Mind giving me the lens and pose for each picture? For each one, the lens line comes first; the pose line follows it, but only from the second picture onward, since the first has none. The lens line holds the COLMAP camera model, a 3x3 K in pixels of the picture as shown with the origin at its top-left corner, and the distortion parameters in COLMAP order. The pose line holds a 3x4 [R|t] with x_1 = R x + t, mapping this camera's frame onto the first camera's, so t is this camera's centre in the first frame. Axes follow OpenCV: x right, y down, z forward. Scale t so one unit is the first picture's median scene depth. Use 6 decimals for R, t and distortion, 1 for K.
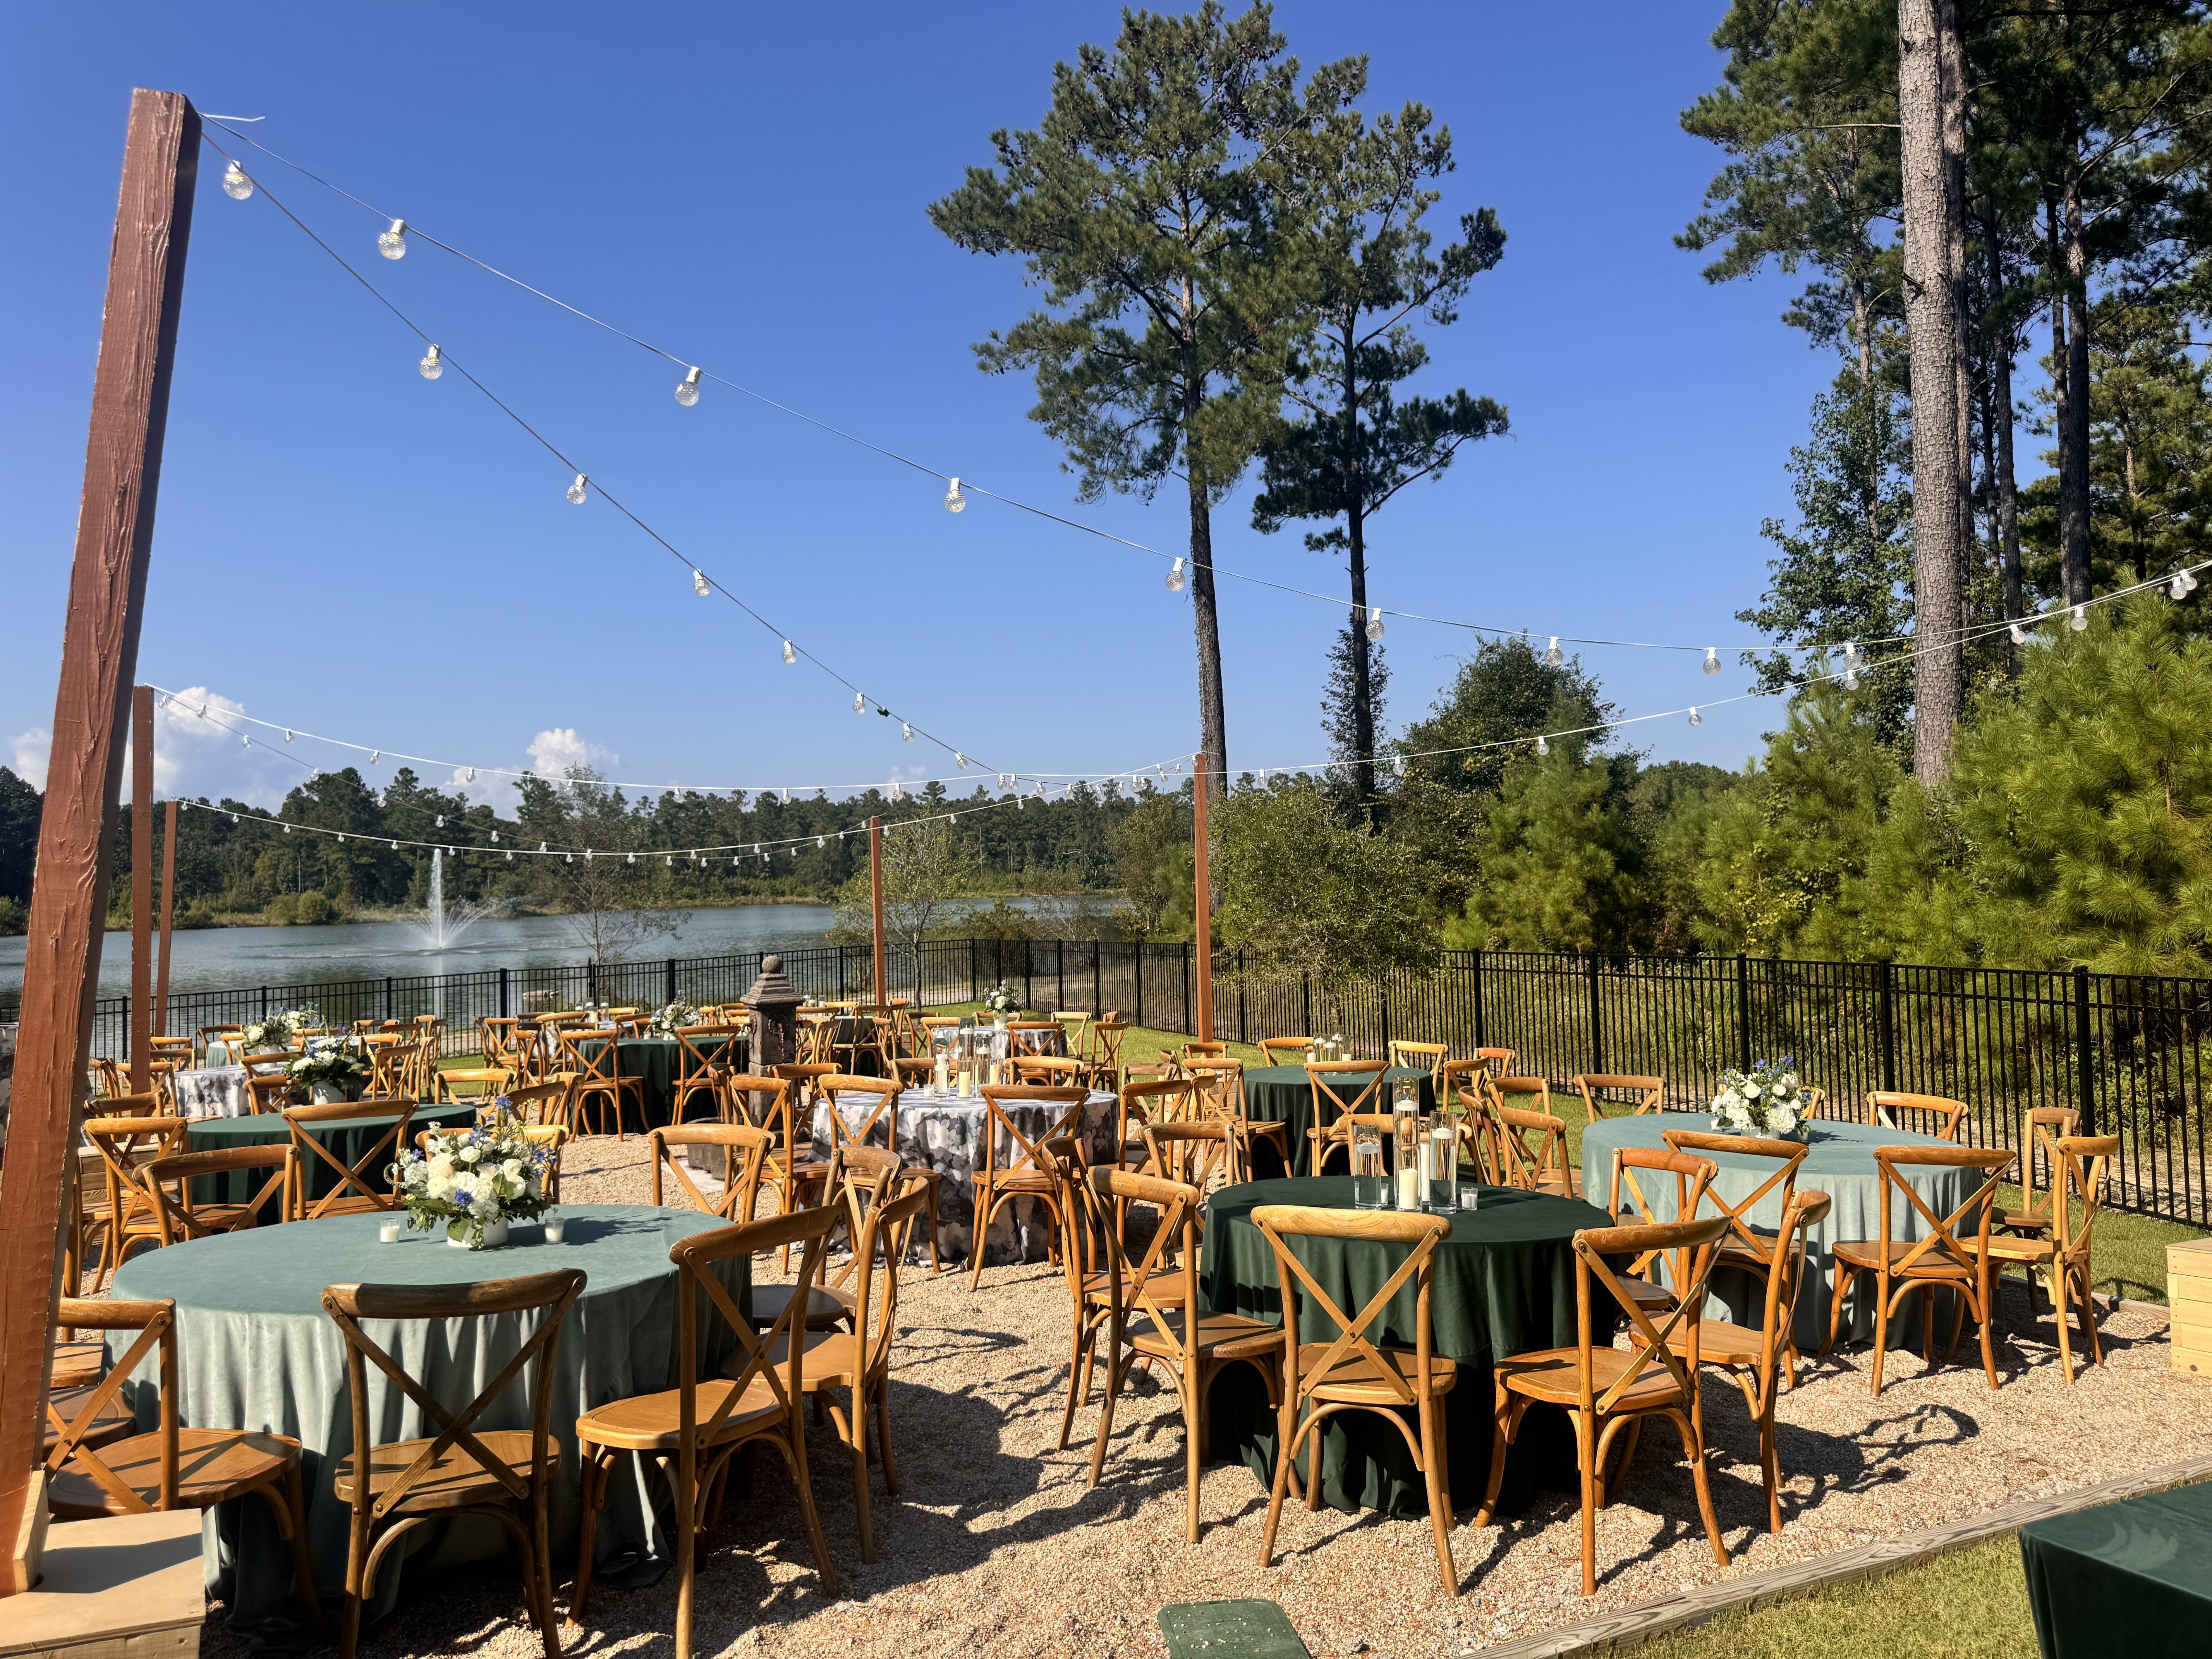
lens RADIAL K [[1529.4, 0, 1106.0], [0, 1529.4, 829.5], [0, 0, 1]] dist [0.004651, -0.001946]
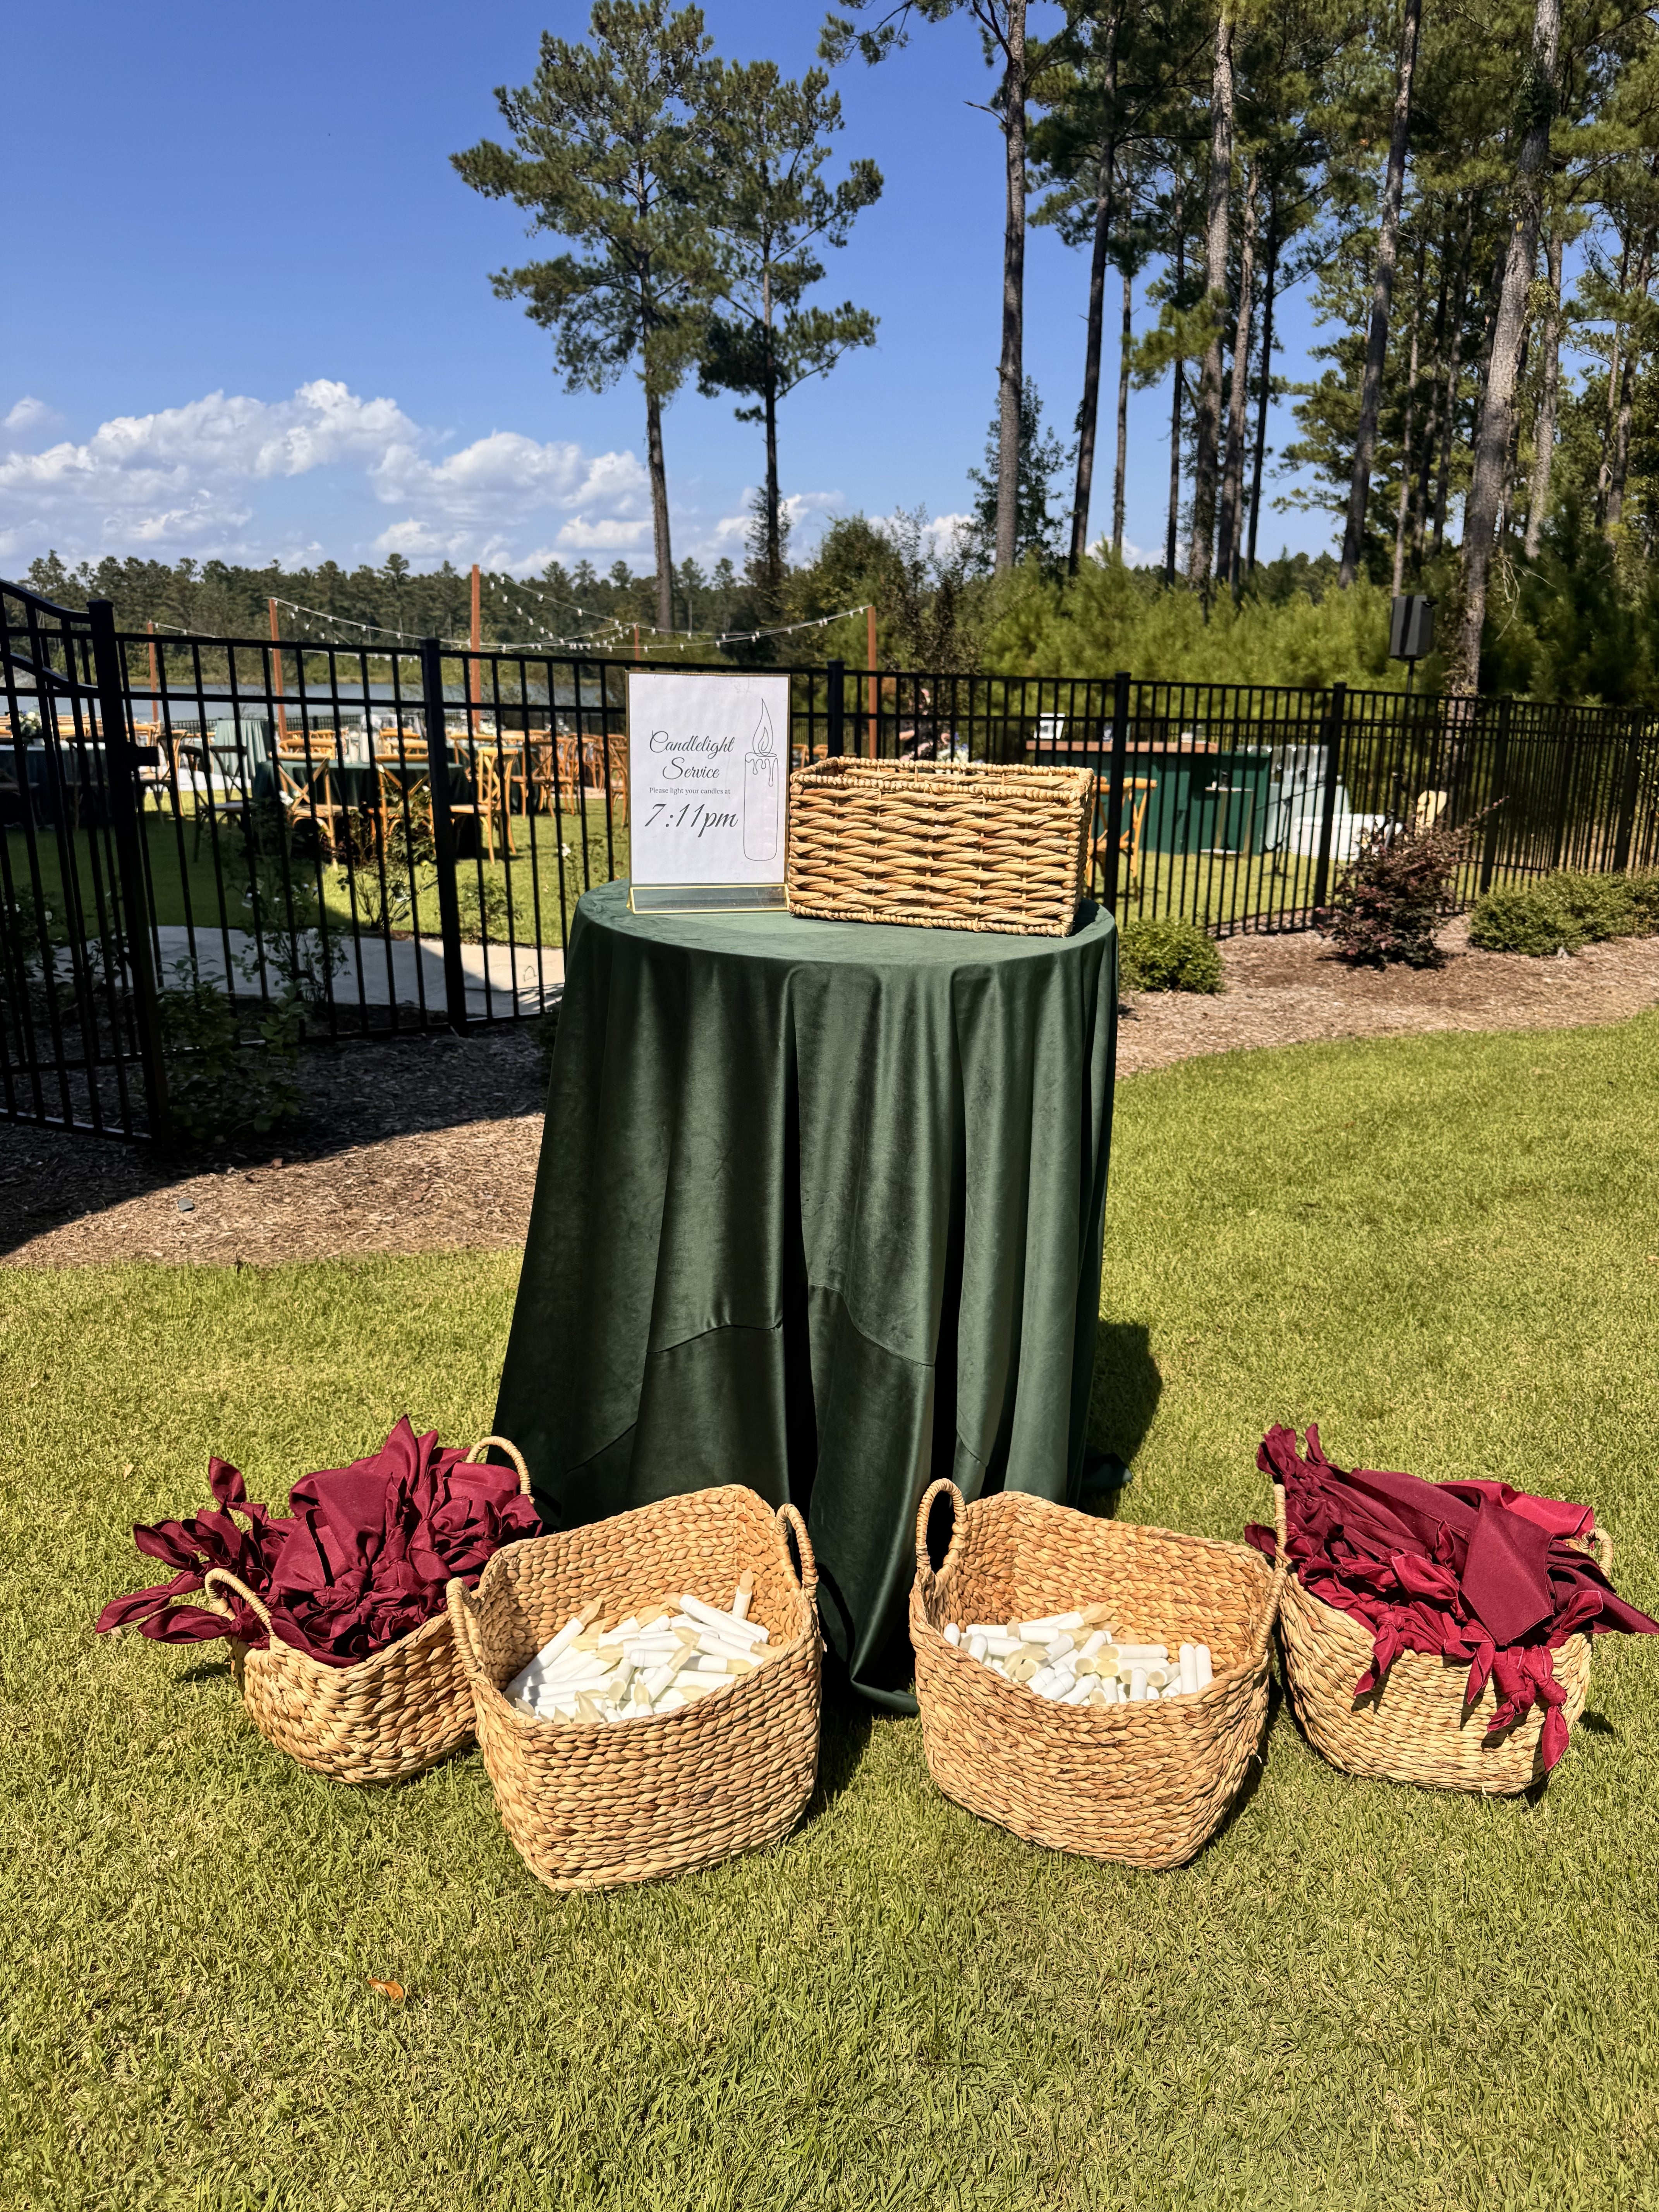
lens RADIAL K [[1529.4, 0, 829.5], [0, 1529.4, 1106.0], [0, 0, 1]] dist [0.004651, -0.001946]
pose [[0.987570, -0.016812, 0.156277, -0.008326], [-0.031685, 0.952558, 0.302704, -0.019470], [-0.153952, -0.303893, 0.940185, -0.493864]]
